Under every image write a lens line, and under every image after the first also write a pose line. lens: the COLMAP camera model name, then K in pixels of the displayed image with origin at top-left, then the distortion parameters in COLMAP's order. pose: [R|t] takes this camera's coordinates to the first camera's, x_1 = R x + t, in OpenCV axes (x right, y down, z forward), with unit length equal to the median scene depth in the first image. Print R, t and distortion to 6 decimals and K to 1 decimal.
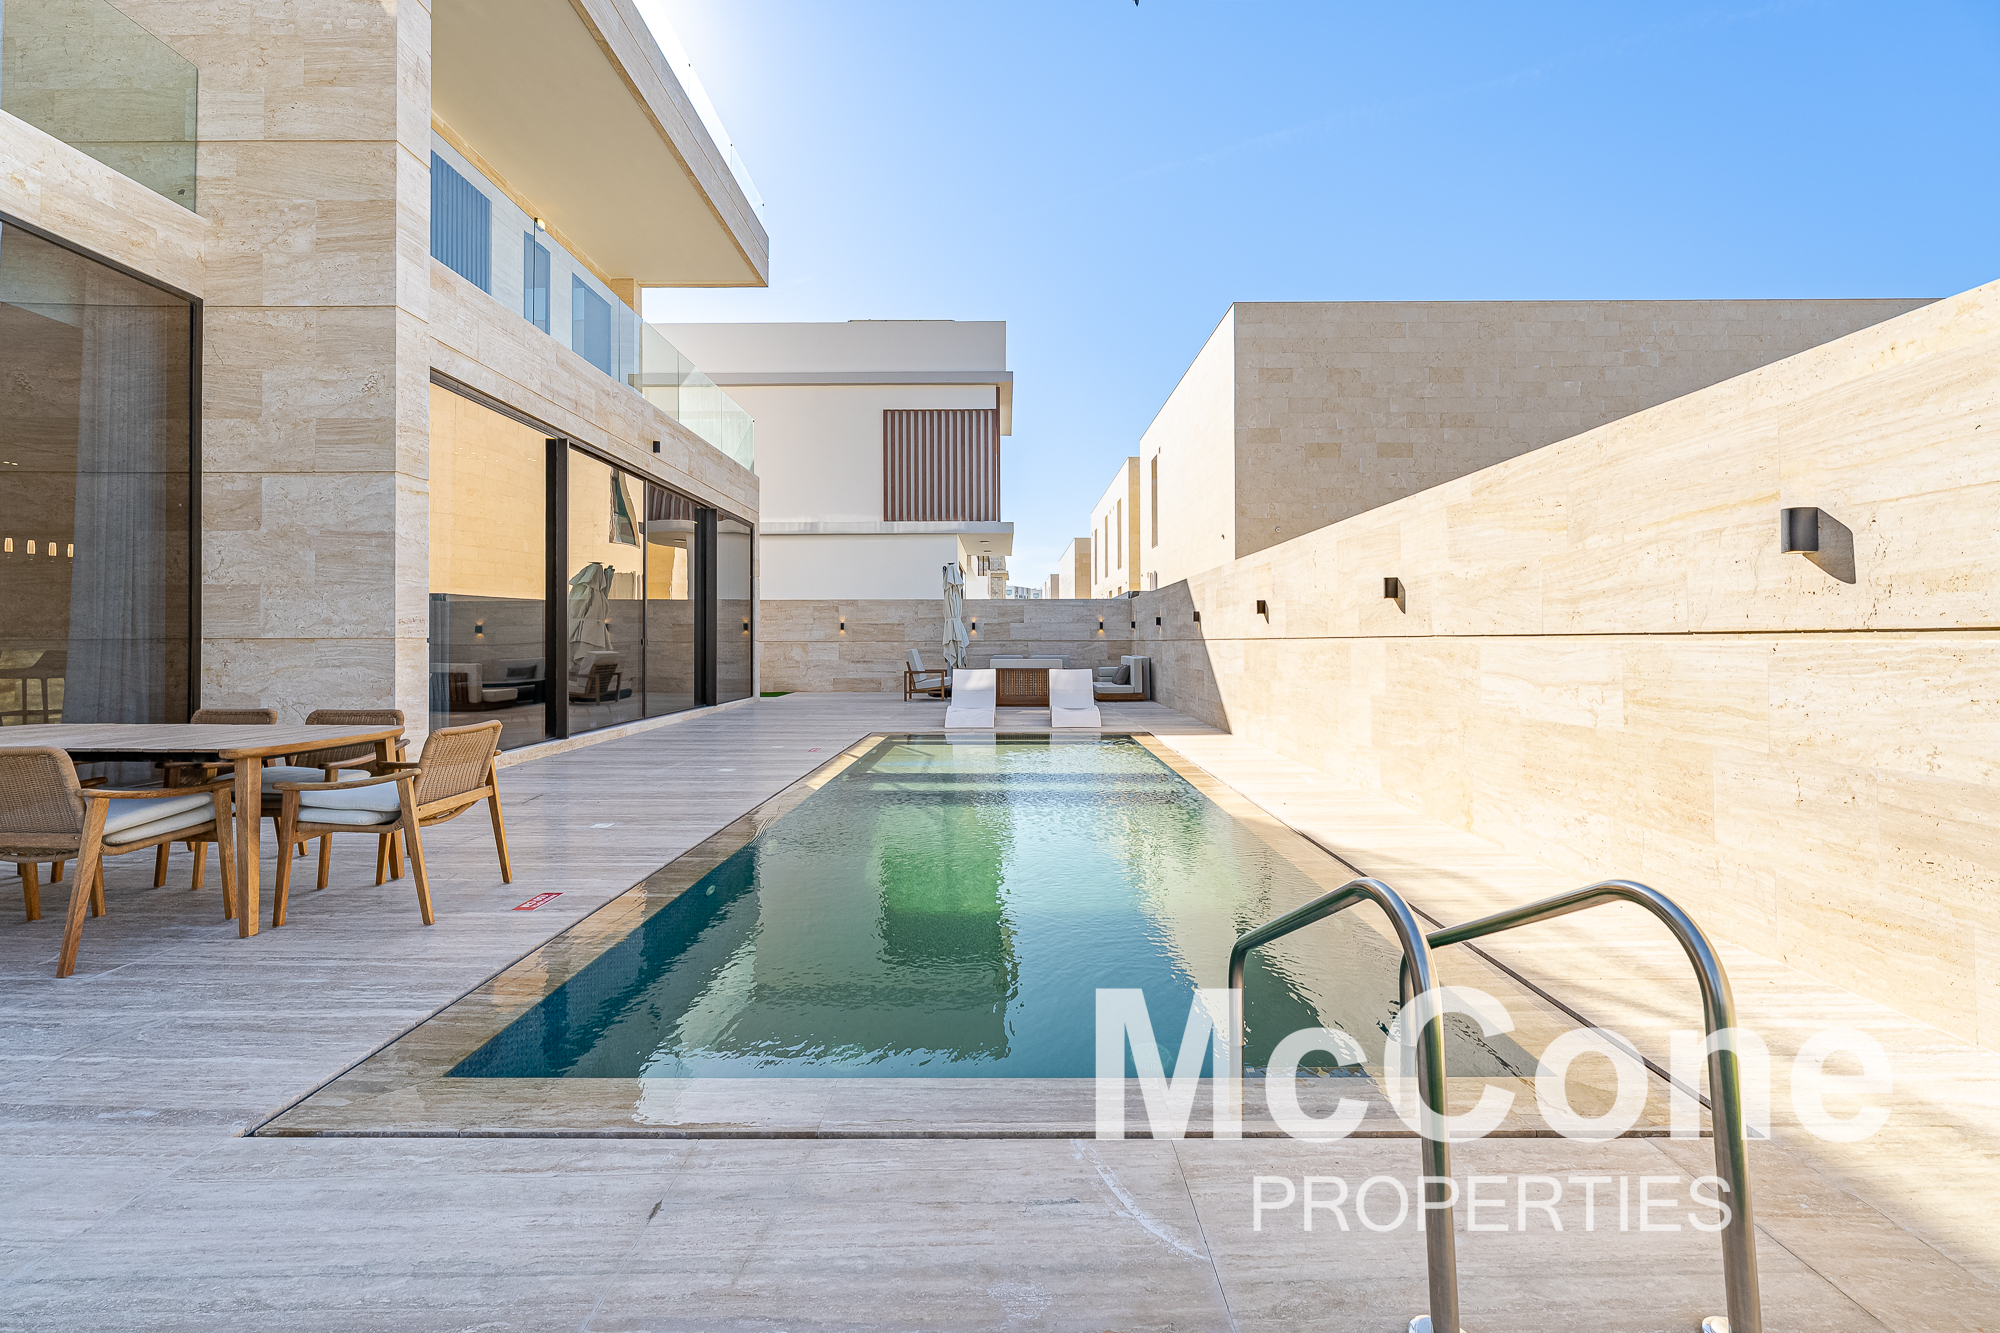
lens RADIAL K [[807.9, 0, 977.4], [0, 807.9, 647.7], [0, 0, 1]] dist [-0.000740, -0.000048]
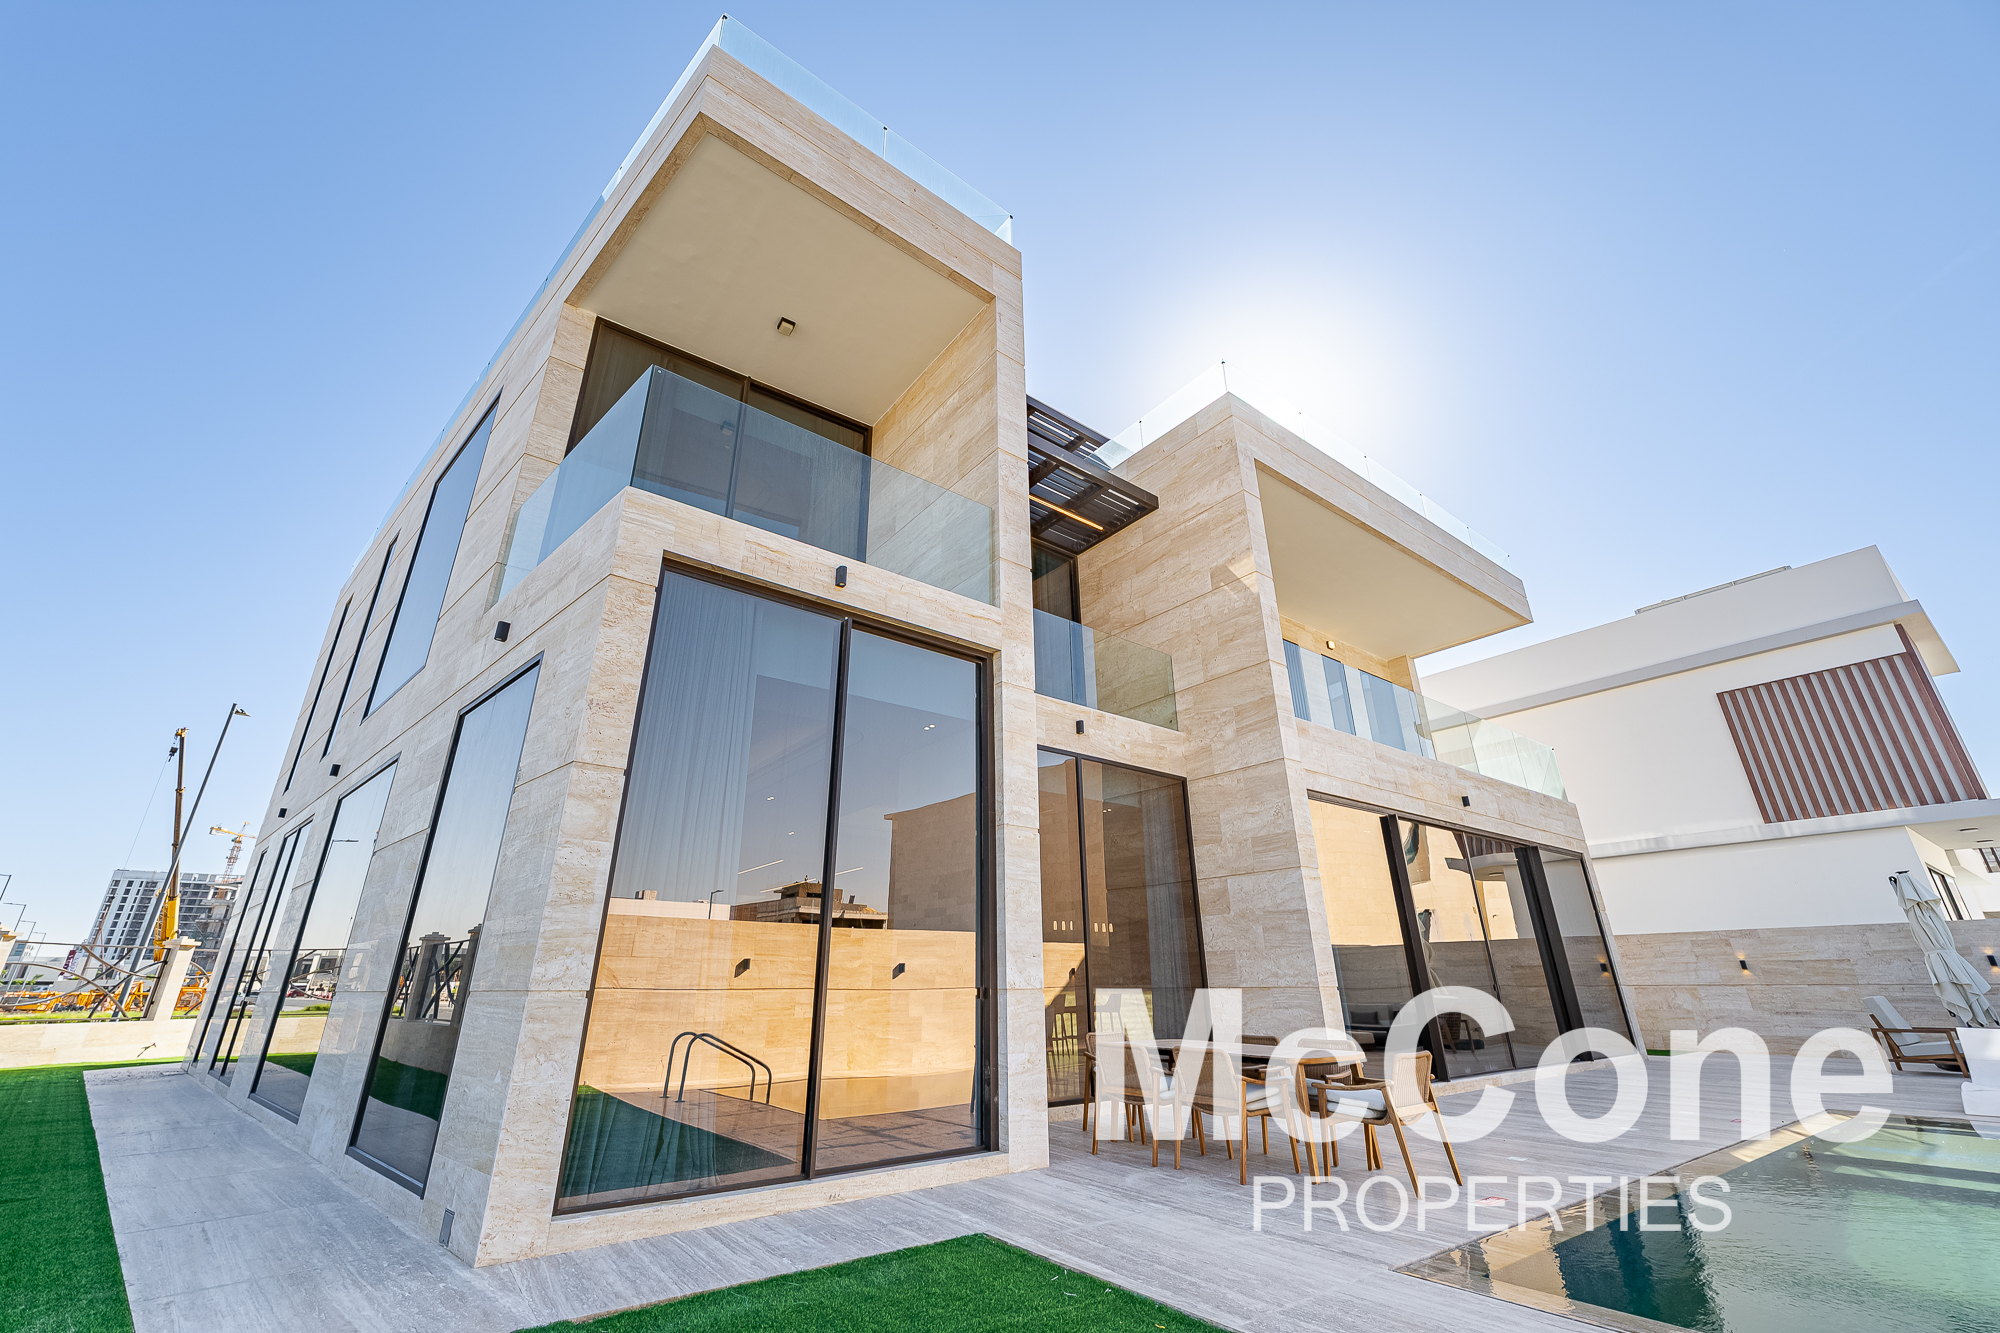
lens RADIAL K [[807.9, 0, 977.4], [0, 807.9, 647.7], [0, 0, 1]] dist [-0.000740, -0.000048]
pose [[0.619827, -0.303113, -0.723835, 0.111856], [-0.002911, 0.921496, -0.388378, -0.008017], [0.784733, 0.242834, 0.570285, -0.413137]]
